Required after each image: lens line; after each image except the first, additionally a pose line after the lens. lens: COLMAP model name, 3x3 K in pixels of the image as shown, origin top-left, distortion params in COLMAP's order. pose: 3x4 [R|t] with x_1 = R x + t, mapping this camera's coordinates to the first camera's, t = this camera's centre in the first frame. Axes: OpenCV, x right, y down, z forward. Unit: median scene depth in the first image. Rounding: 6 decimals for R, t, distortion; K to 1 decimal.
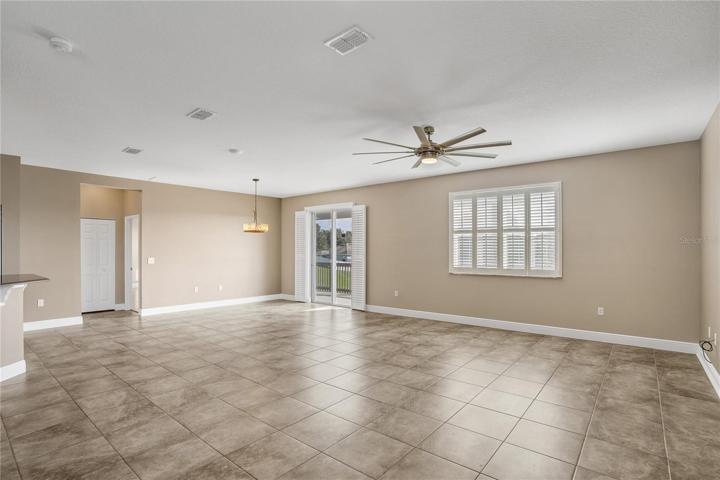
lens RADIAL K [[354.5, 0, 360.0], [0, 354.5, 240.0], [0, 0, 1]] dist [-0.082009, 0.038371]
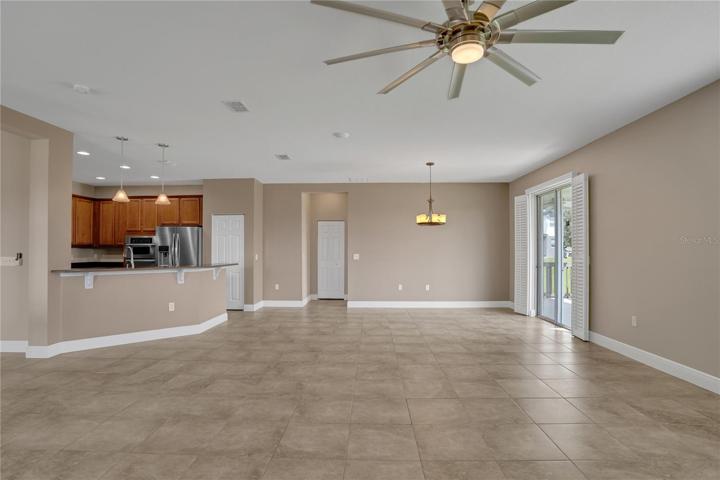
lens RADIAL K [[354.5, 0, 360.0], [0, 354.5, 240.0], [0, 0, 1]] dist [-0.082009, 0.038371]
pose [[0.613048, -0.021500, -0.789753, 0.277678], [0.021254, 0.999717, -0.010717, 0.020355], [0.789759, -0.010215, 0.613332, 0.339080]]
